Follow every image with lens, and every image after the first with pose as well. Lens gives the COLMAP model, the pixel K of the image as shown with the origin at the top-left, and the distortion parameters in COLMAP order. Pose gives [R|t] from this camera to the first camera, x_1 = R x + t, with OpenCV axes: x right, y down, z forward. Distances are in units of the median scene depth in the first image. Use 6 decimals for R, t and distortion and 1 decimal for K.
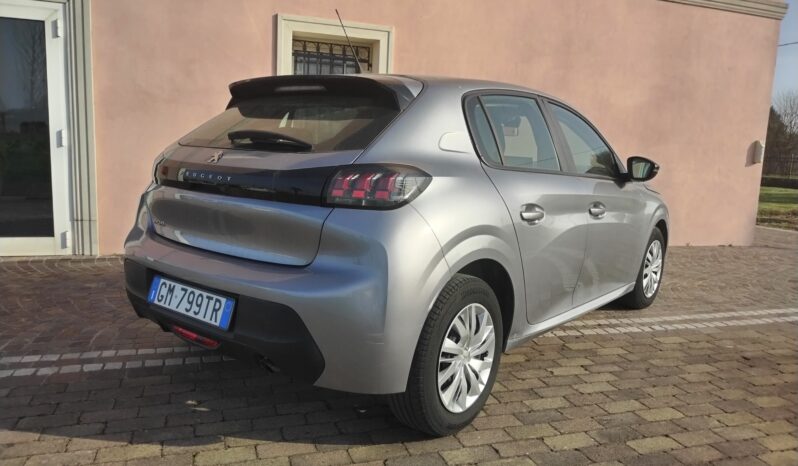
lens RADIAL K [[587.5, 0, 396.1], [0, 587.5, 230.2], [0, 0, 1]] dist [0.022391, -0.028790]
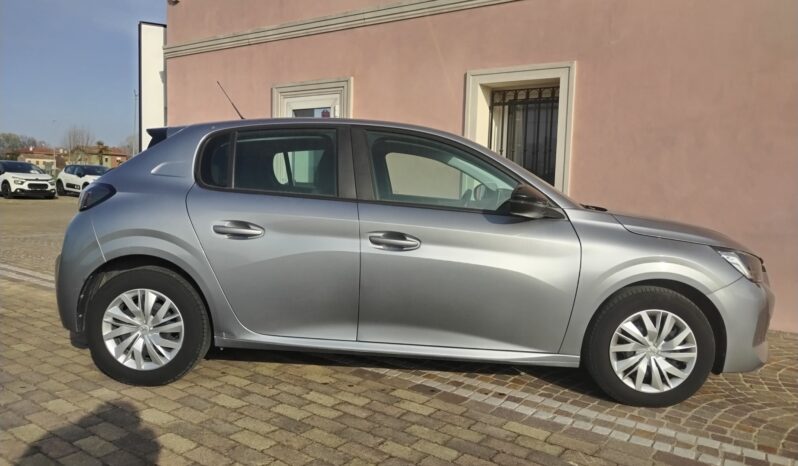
lens RADIAL K [[587.5, 0, 399.5], [0, 587.5, 232.4], [0, 0, 1]] dist [0.022391, -0.028790]
pose [[0.586175, 0.040709, -0.809161, 0.713780], [-0.119436, 0.992167, -0.036607, -0.009625], [0.801332, 0.118101, 0.586446, 0.309462]]
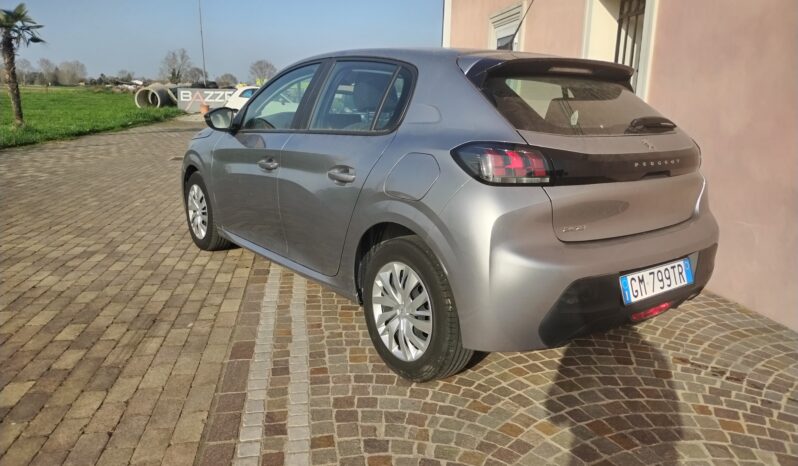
lens RADIAL K [[587.5, 0, 404.8], [0, 587.5, 236.8], [0, 0, 1]] dist [0.022391, -0.028790]
pose [[-0.156348, 0.180136, -0.971137, 0.980524], [-0.178885, 0.961804, 0.207204, -0.122155], [0.971368, 0.206118, -0.118152, 1.012993]]
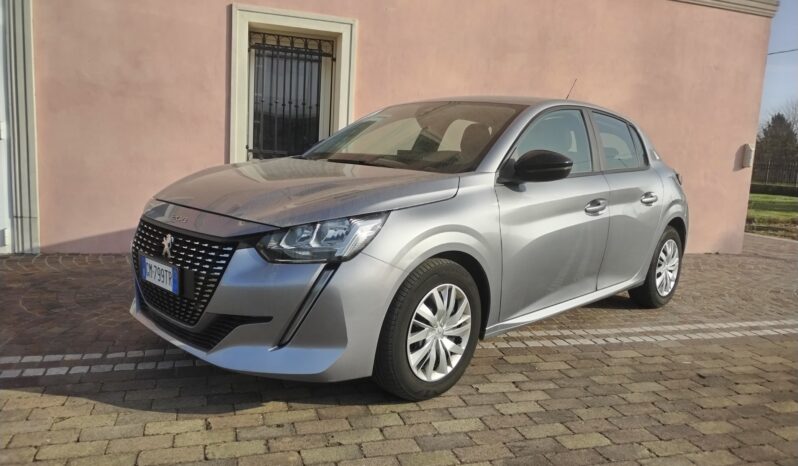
lens RADIAL K [[587.5, 0, 397.5], [0, 587.5, 228.9], [0, 0, 1]] dist [0.022391, -0.028790]
pose [[0.999839, 0.012617, -0.012757, 0.092989], [-0.012752, 0.999863, -0.010571, 0.004383], [0.012622, 0.010732, 0.999863, 0.059036]]
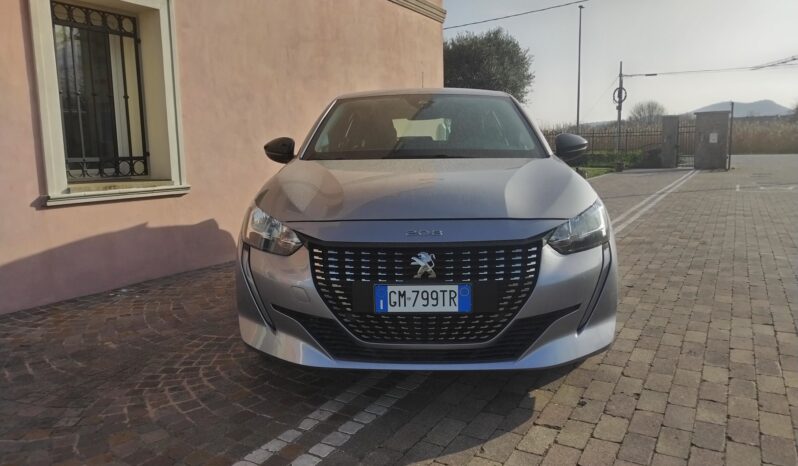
lens RADIAL K [[587.5, 0, 396.2], [0, 587.5, 237.2], [0, 0, 1]] dist [0.022391, -0.028790]
pose [[0.743945, -0.159044, 0.649038, -0.418492], [0.144959, 0.986546, 0.075592, -0.042006], [-0.652328, 0.037848, 0.756991, 0.244092]]
